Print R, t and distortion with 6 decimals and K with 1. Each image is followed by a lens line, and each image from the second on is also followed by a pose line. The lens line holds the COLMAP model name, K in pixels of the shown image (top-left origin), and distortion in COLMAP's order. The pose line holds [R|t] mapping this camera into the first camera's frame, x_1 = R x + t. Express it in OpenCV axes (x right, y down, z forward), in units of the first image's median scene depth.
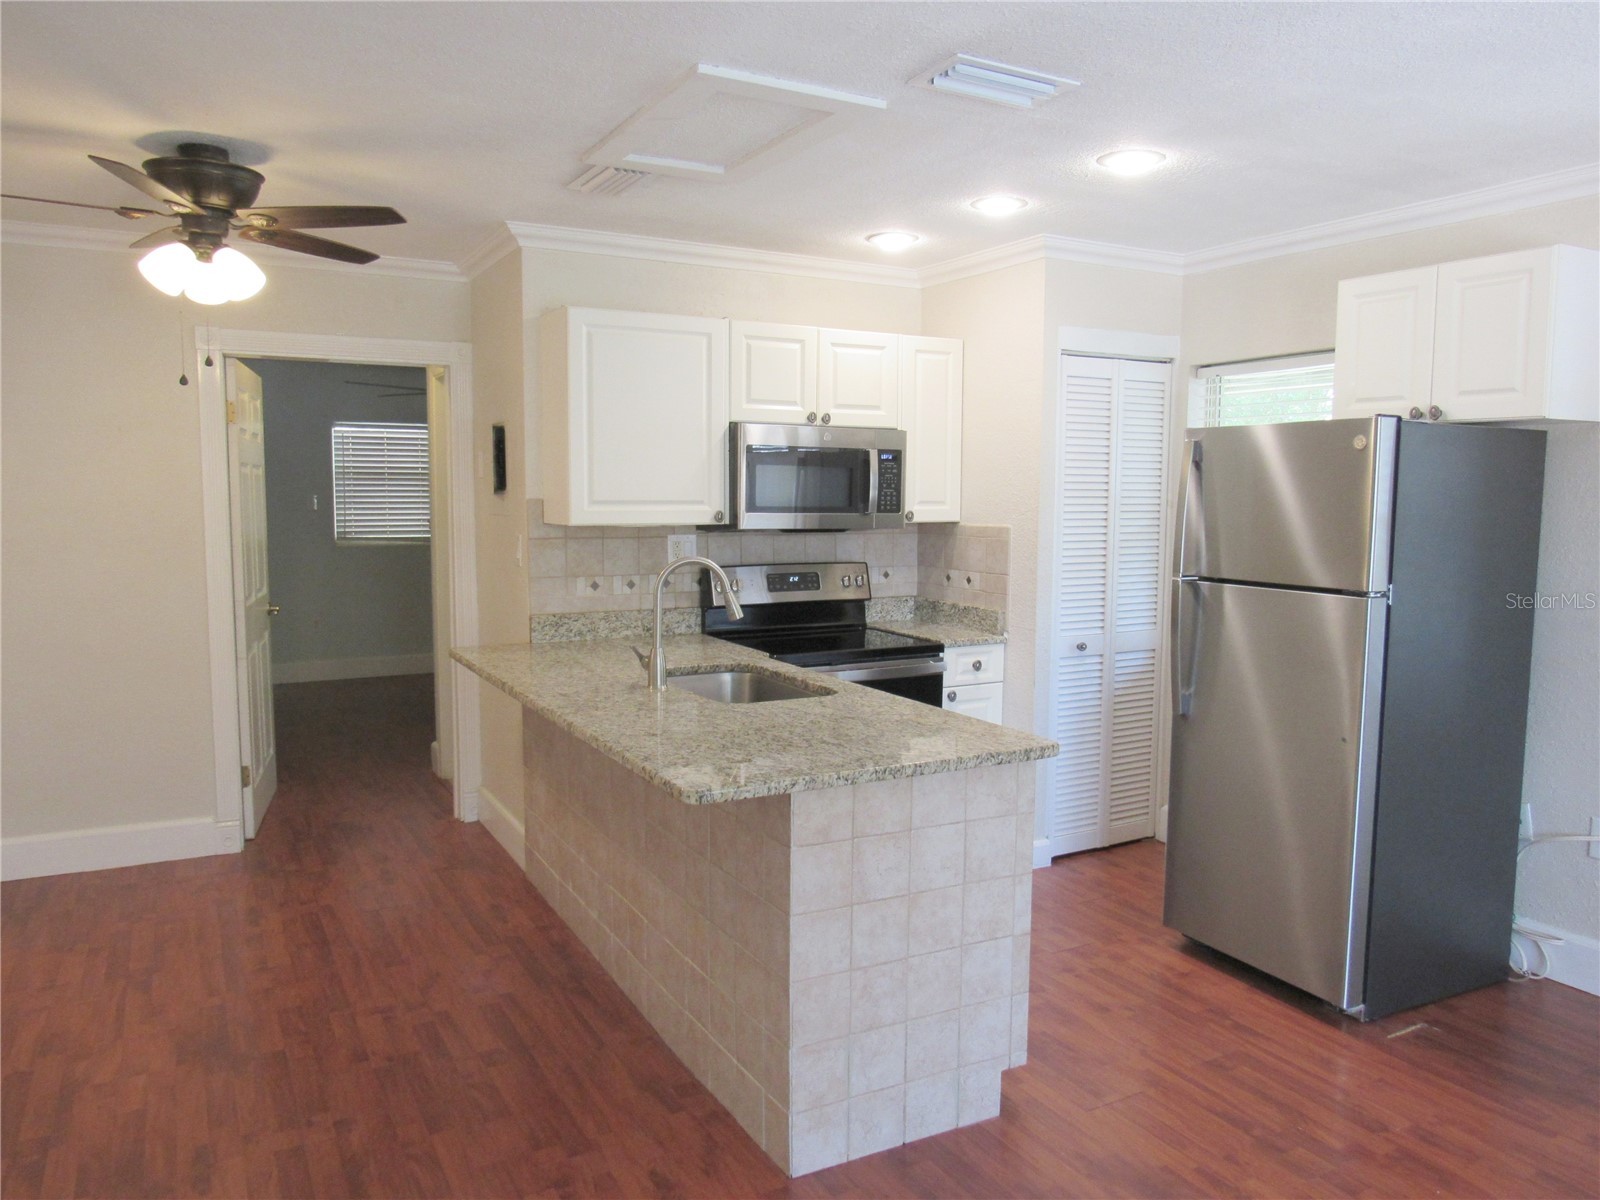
lens RADIAL K [[1126.3, 0, 797.3], [0, 1126.3, 590.5], [0, 0, 1]] dist [-0.029128, 0.008383]
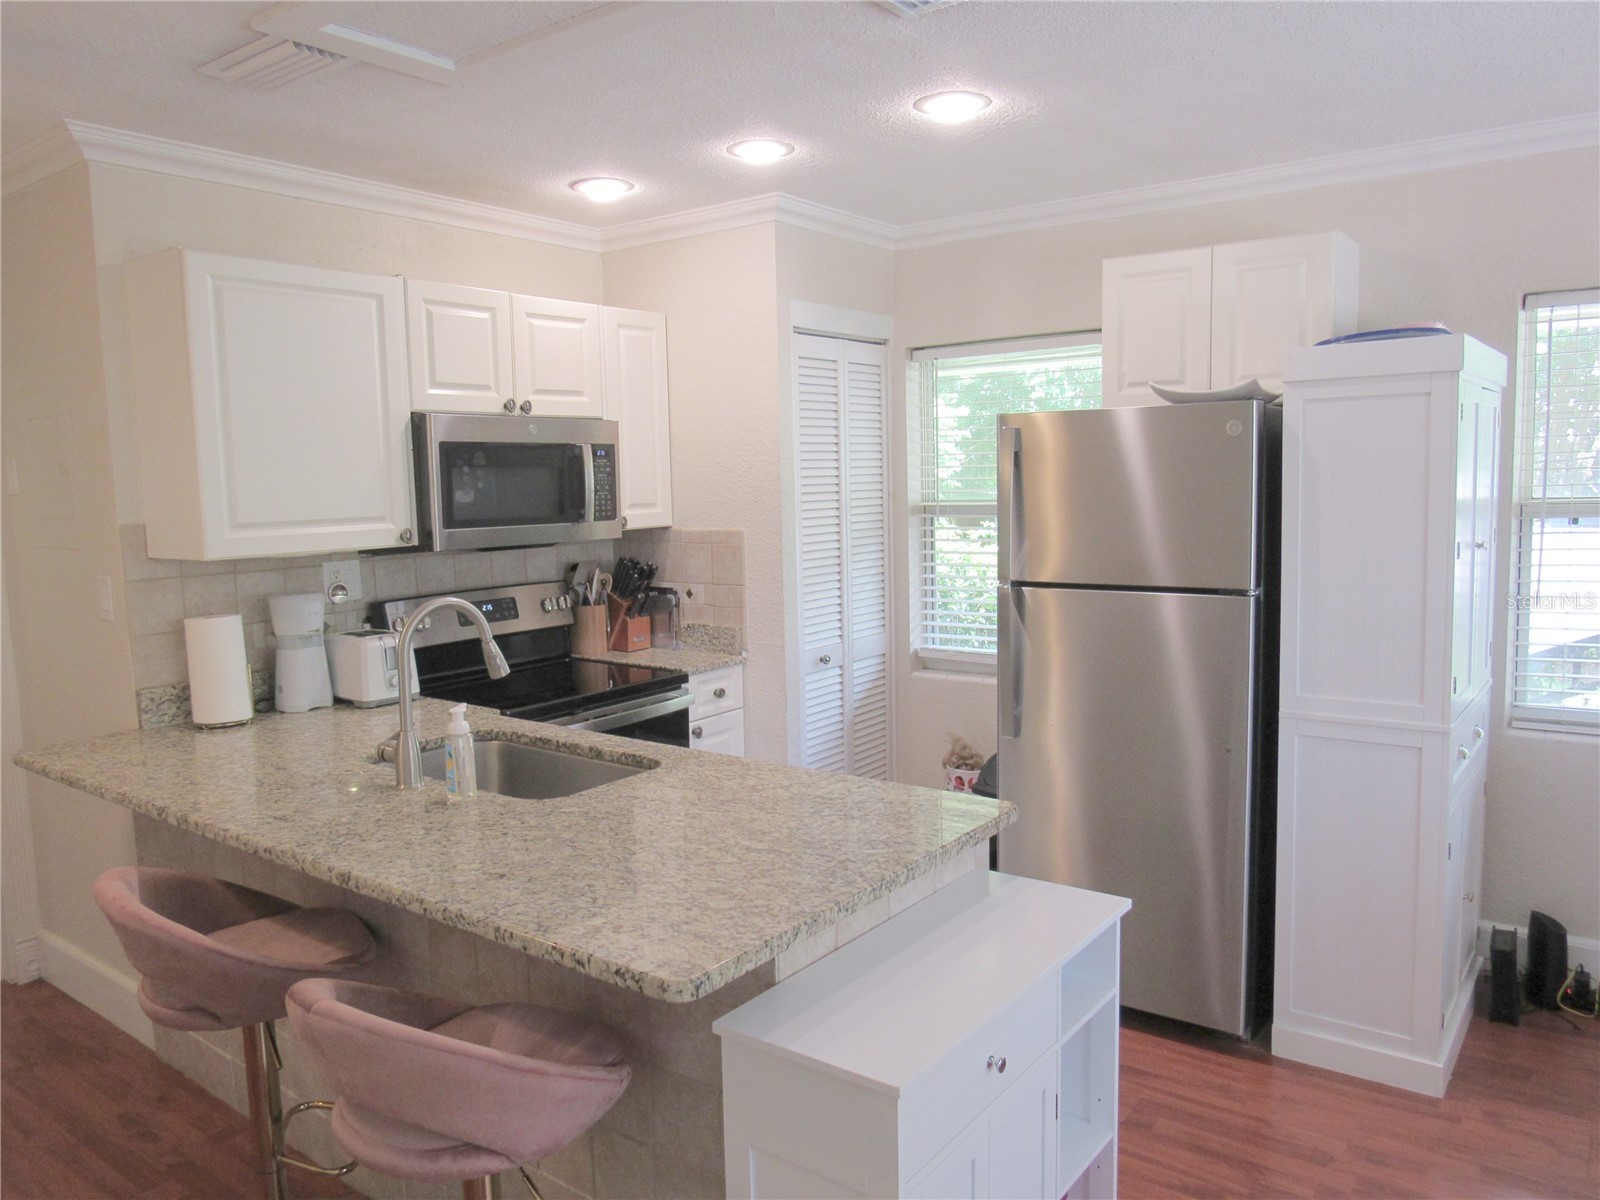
lens RADIAL K [[1139.6, 0, 796.9], [0, 1139.6, 593.3], [0, 0, 1]] dist [-0.046430, 0.024138]
pose [[0.910956, -0.070288, 0.406471, -0.138097], [0.066028, 0.997517, 0.024513, -0.027385], [-0.407185, 0.004508, 0.913335, 0.183636]]
